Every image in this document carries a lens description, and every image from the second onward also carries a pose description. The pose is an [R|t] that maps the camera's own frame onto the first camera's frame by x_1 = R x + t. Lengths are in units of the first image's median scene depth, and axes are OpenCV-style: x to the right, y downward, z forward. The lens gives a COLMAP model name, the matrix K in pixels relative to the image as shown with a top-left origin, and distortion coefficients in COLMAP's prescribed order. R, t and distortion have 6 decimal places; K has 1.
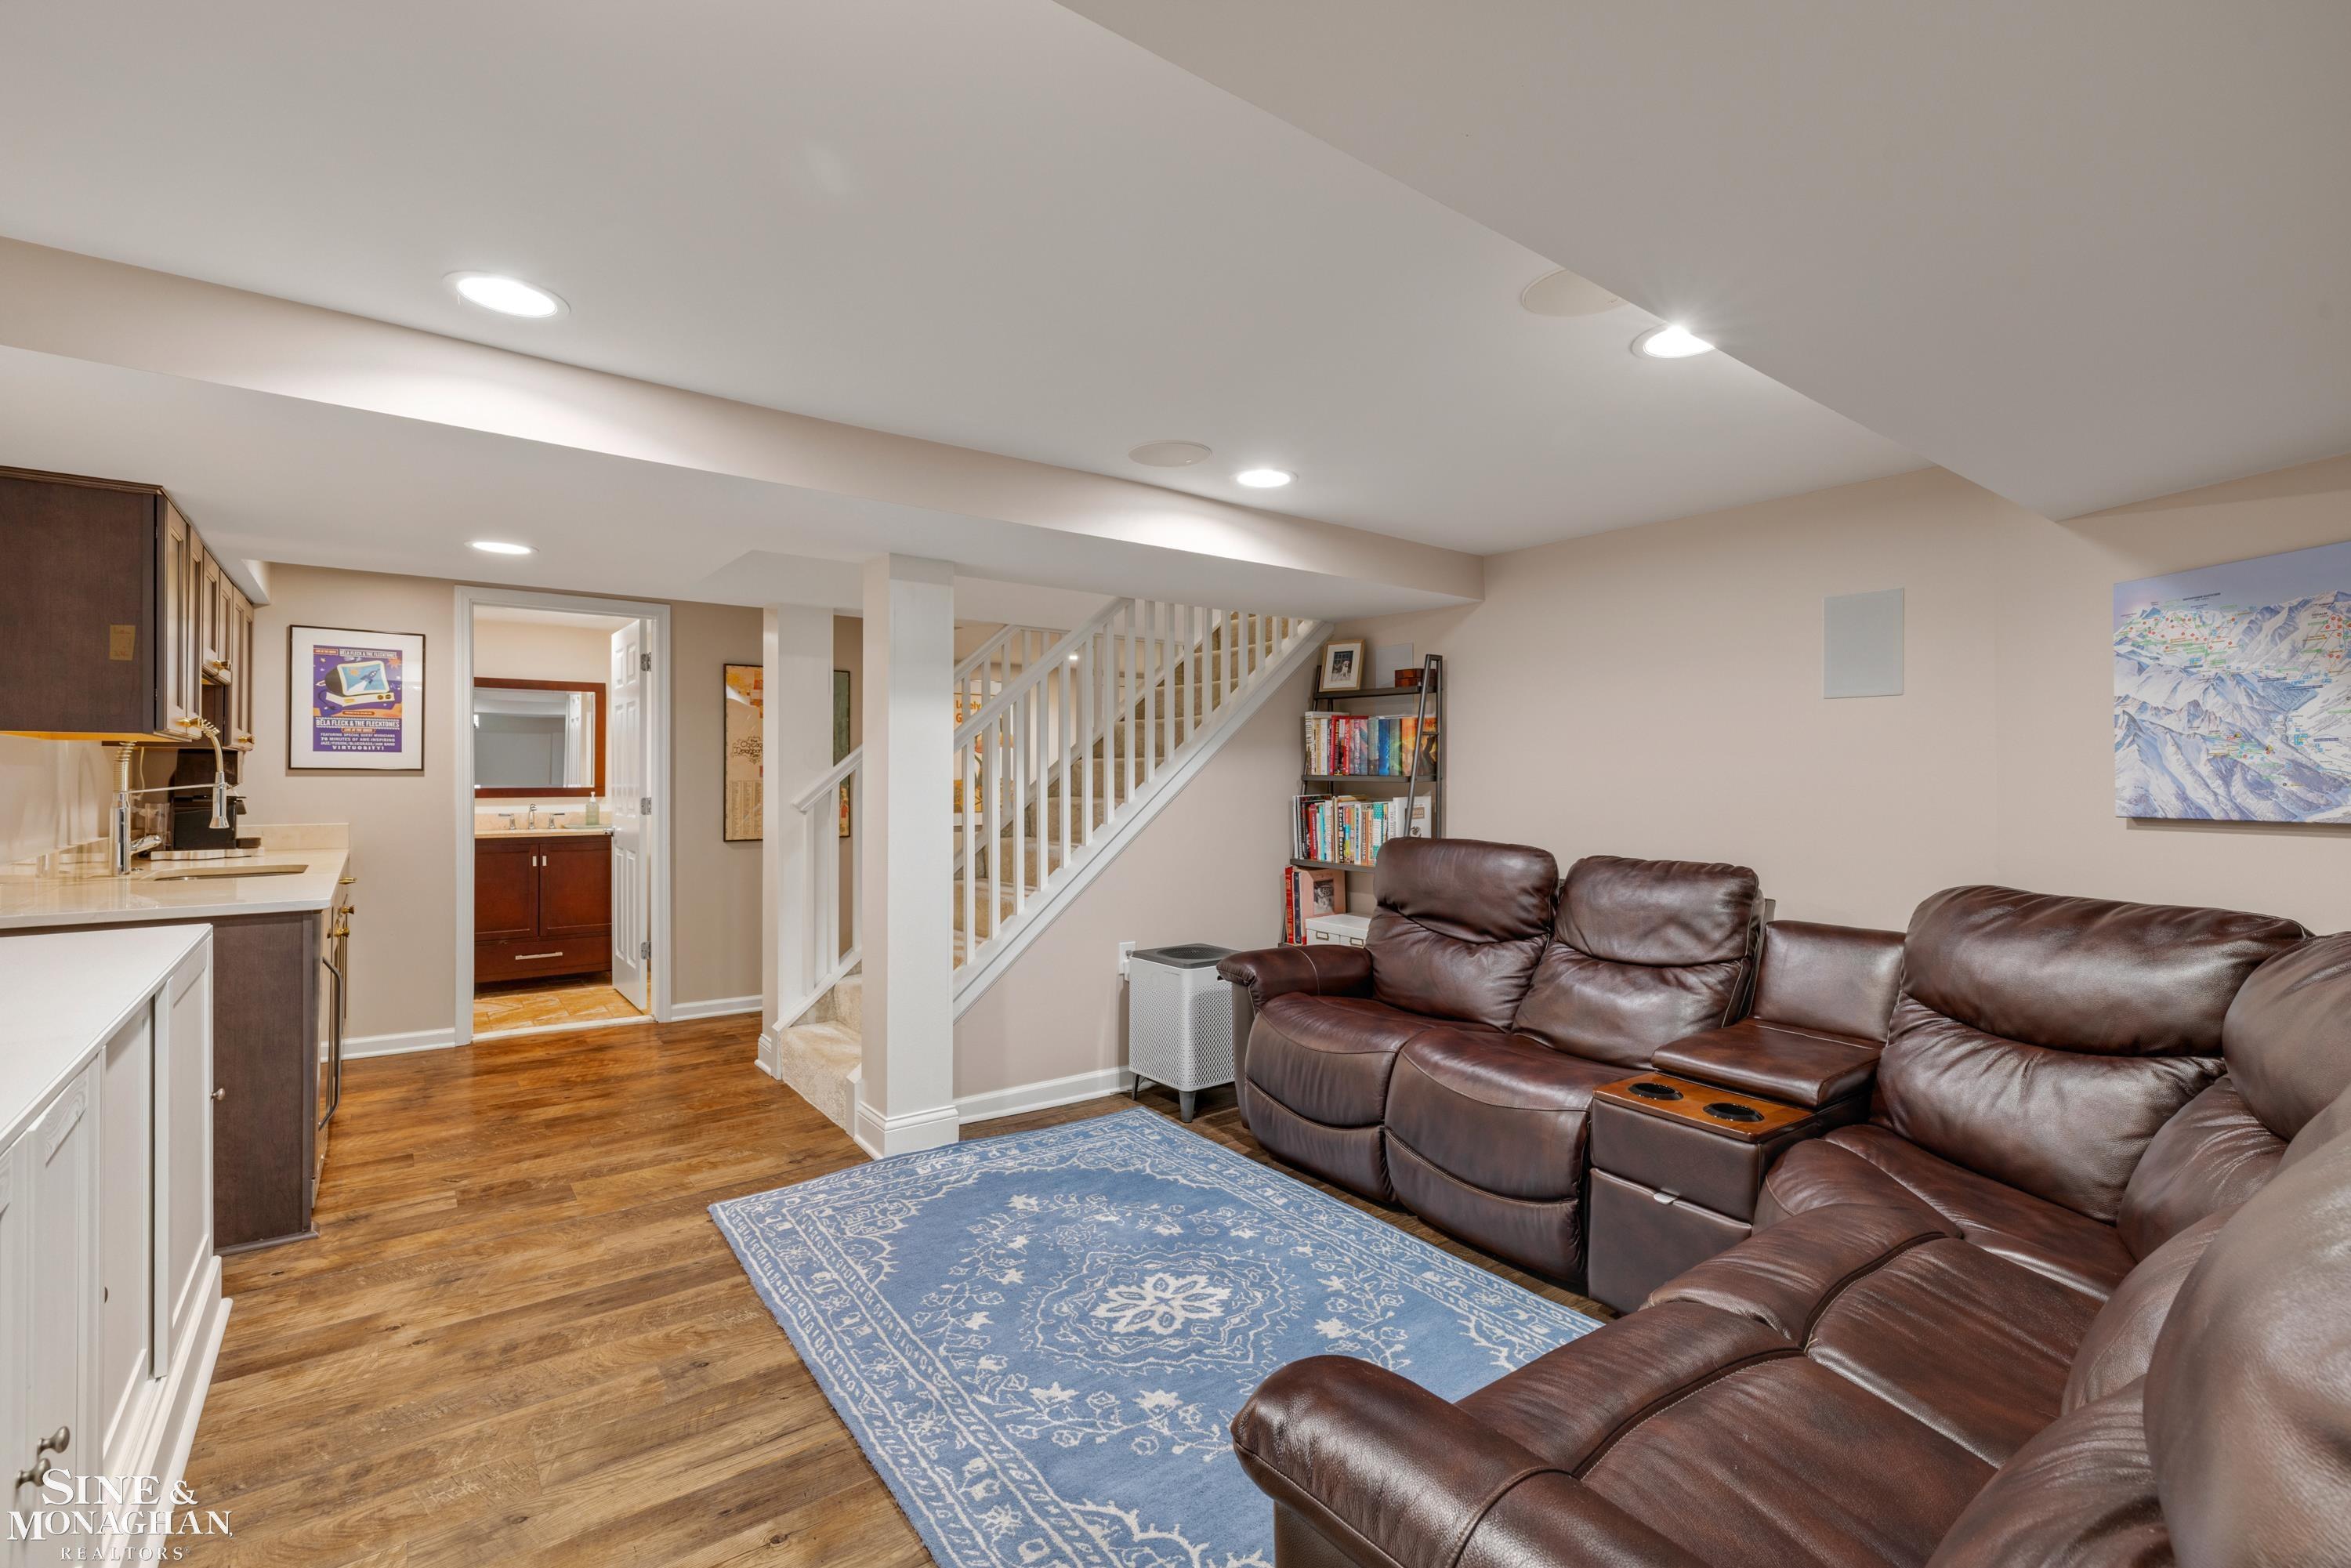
lens RADIAL K [[993.4, 0, 1174.0], [0, 993.4, 773.6], [0, 0, 1]] dist [0.002605, 0.000972]
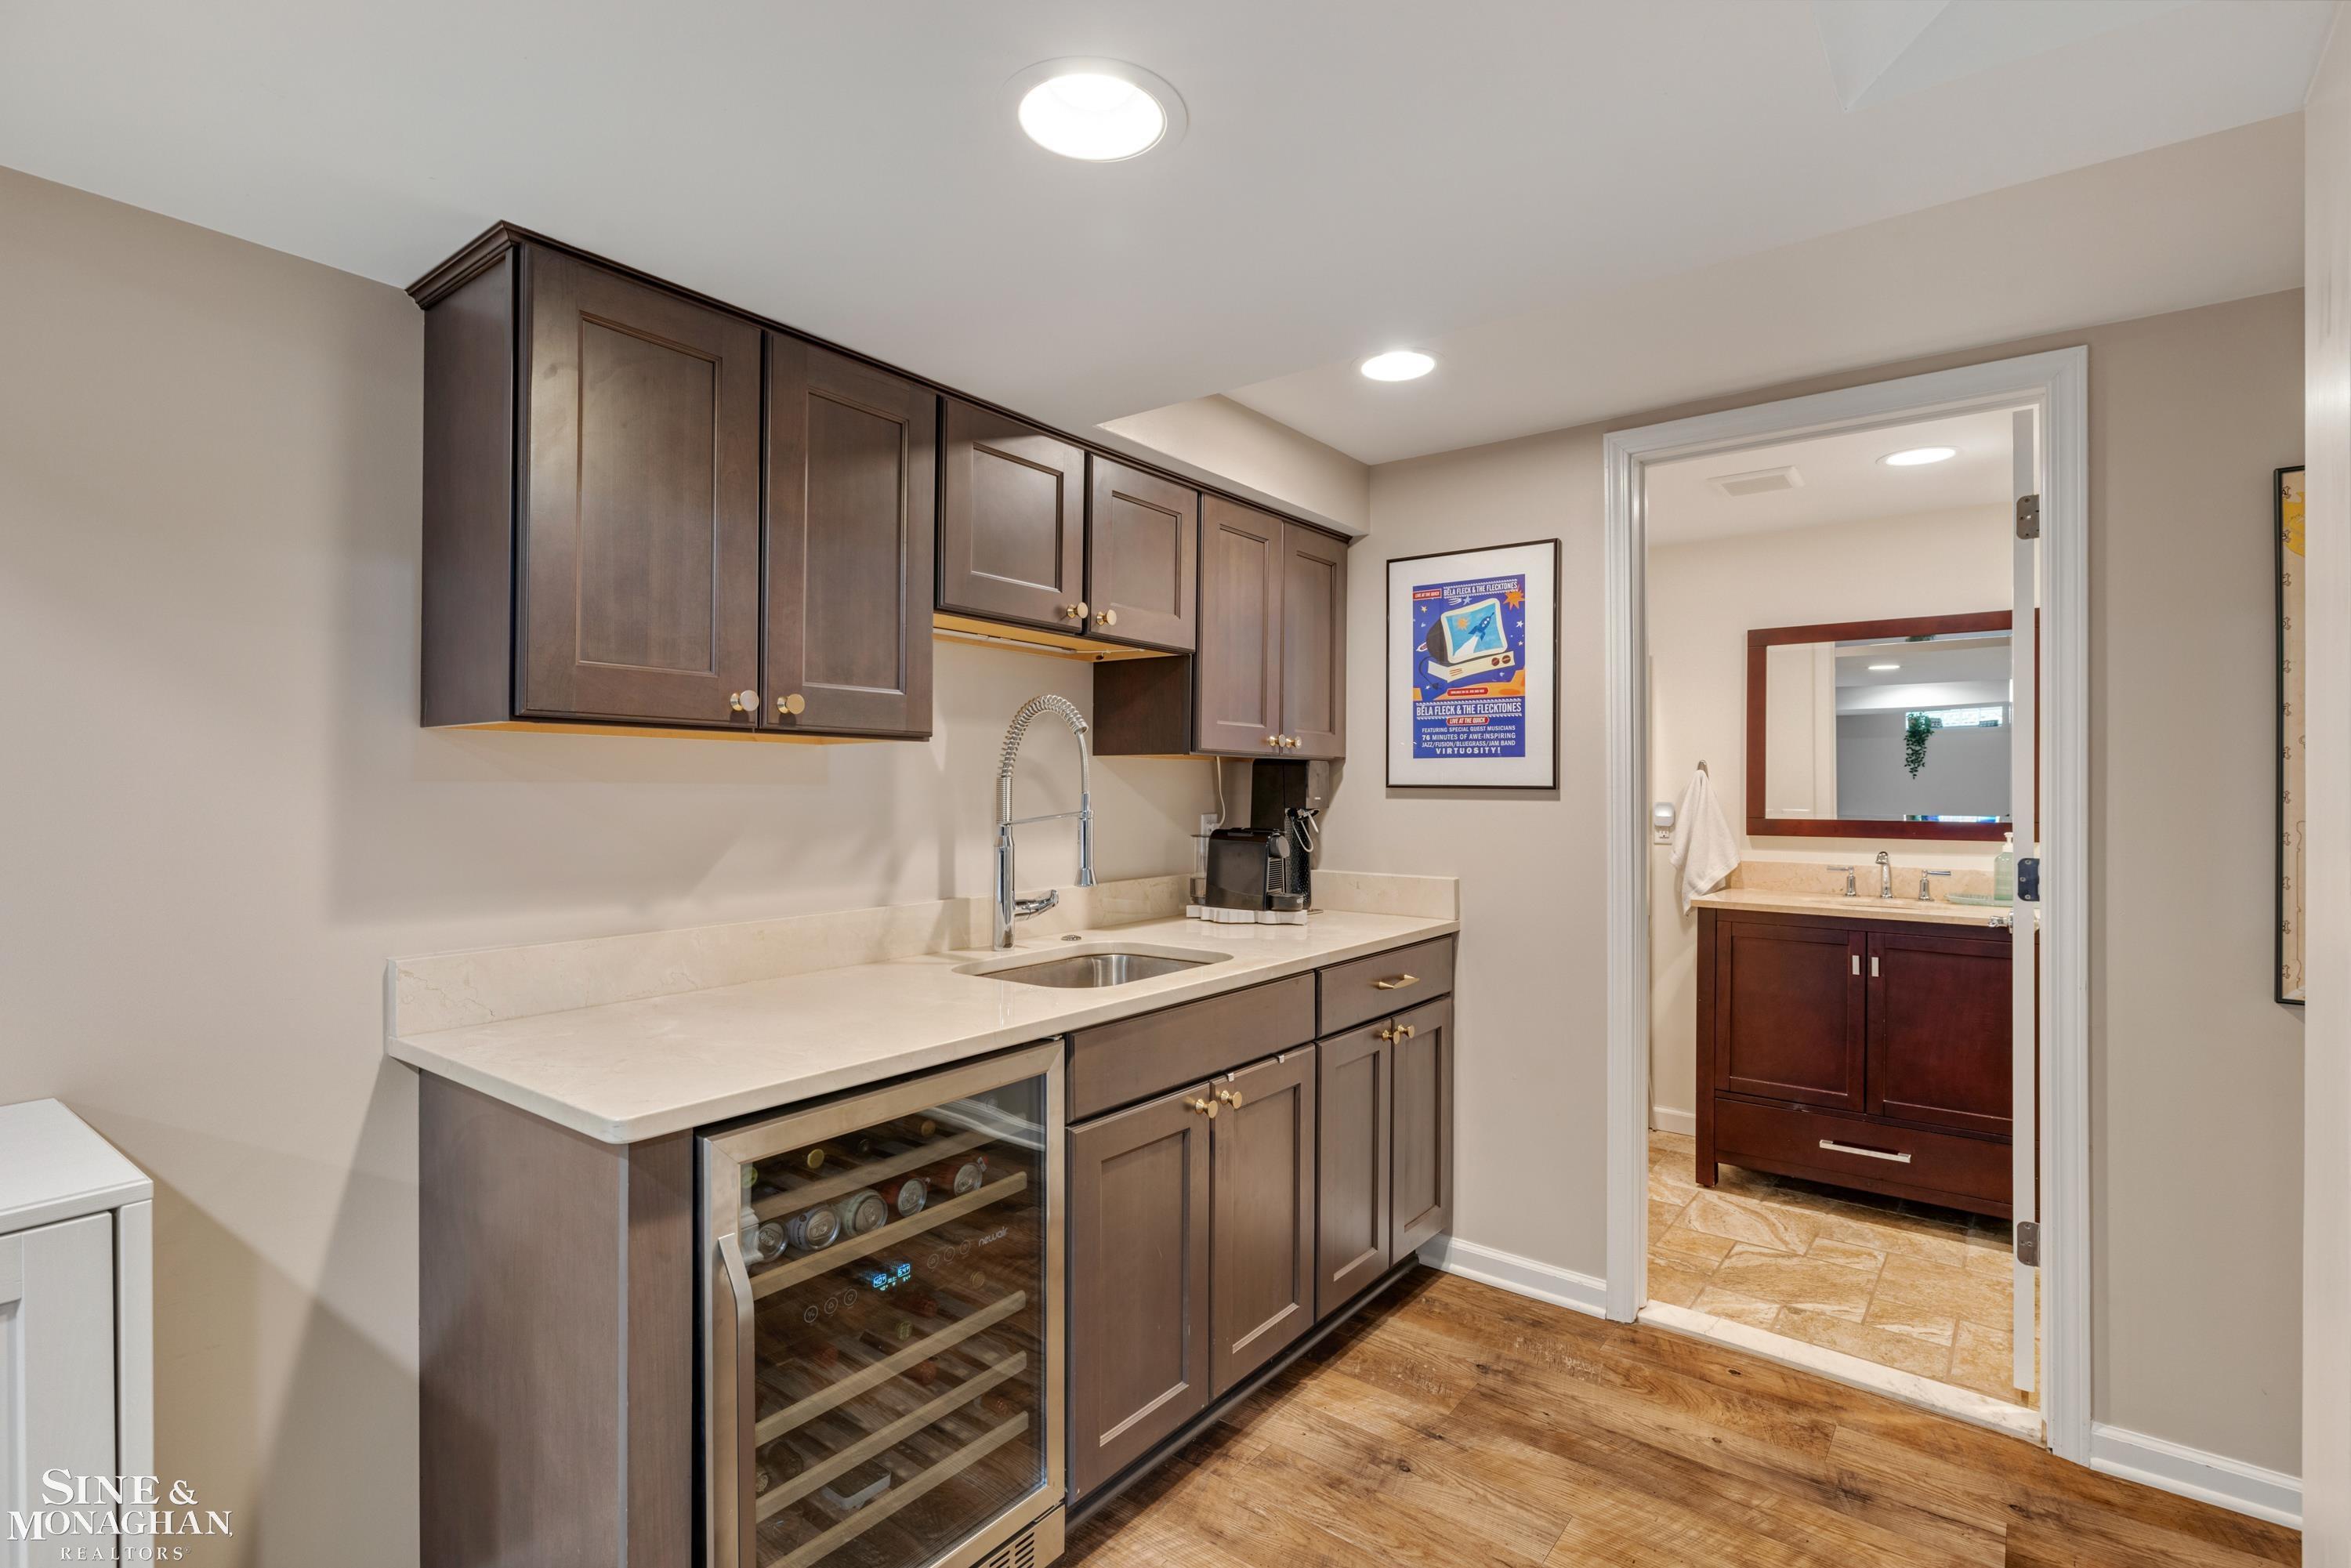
lens RADIAL K [[1107.4, 0, 1177.6], [0, 1107.4, 791.3], [0, 0, 1]] dist [-0.000806, 0.000306]
pose [[0.258279, 0.003314, -0.966065, -0.228091], [-0.005809, 0.999981, 0.001877, -0.002119], [0.966053, 0.005127, 0.258293, 0.658963]]
